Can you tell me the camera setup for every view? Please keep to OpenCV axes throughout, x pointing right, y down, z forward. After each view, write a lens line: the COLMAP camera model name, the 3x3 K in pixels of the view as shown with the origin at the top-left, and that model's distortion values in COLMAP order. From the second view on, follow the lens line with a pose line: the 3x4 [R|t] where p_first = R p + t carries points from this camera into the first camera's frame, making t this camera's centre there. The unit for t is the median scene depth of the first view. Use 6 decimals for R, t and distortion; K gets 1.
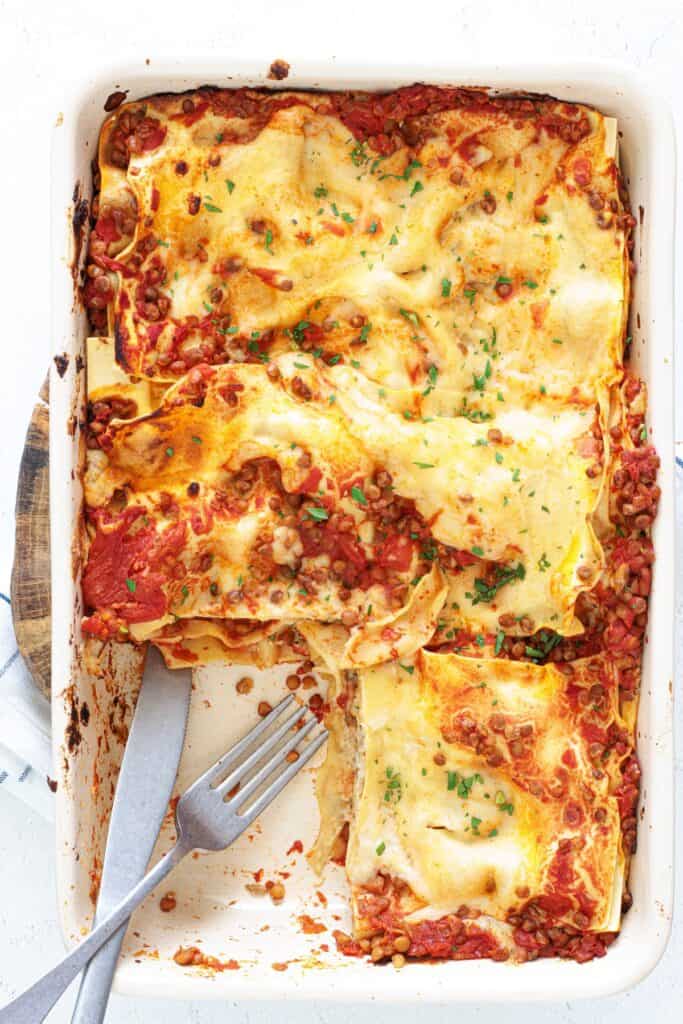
lens RADIAL K [[4687.7, 0, 341.5], [0, 4687.7, 512.0], [0, 0, 1]] dist [-0.430580, 7.176005]
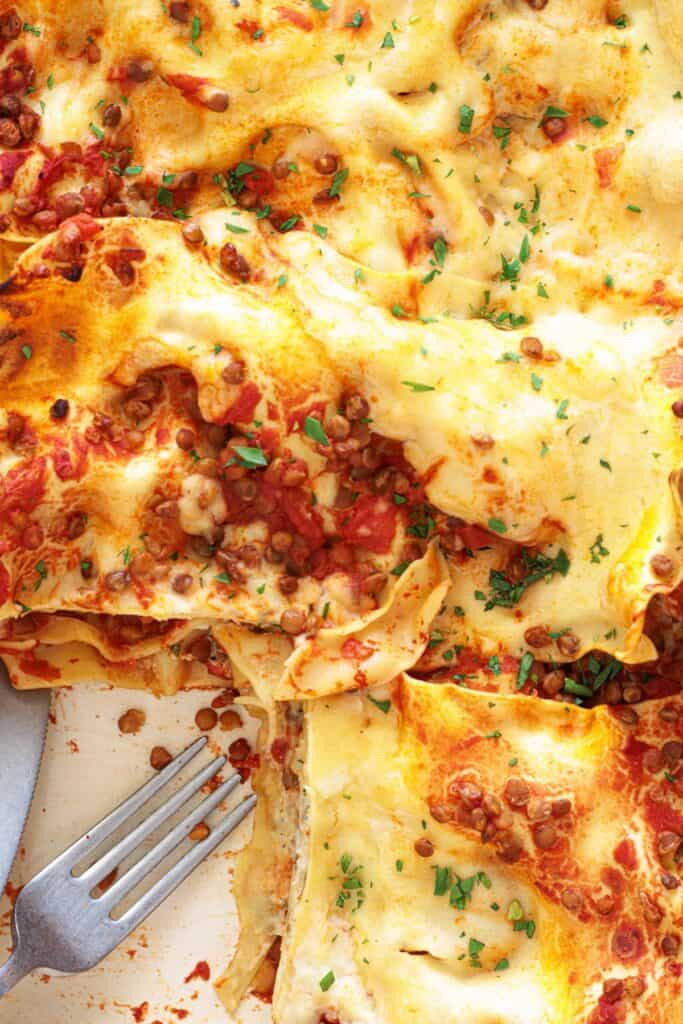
lens RADIAL K [[4687.7, 0, 341.5], [0, 4687.7, 512.0], [0, 0, 1]] dist [-0.430580, 7.176005]
pose [[0.999027, 0.044012, -0.002706, 0.009330], [-0.044053, 0.998868, -0.017931, 0.018841], [0.001914, 0.018032, 0.999836, 0.355341]]
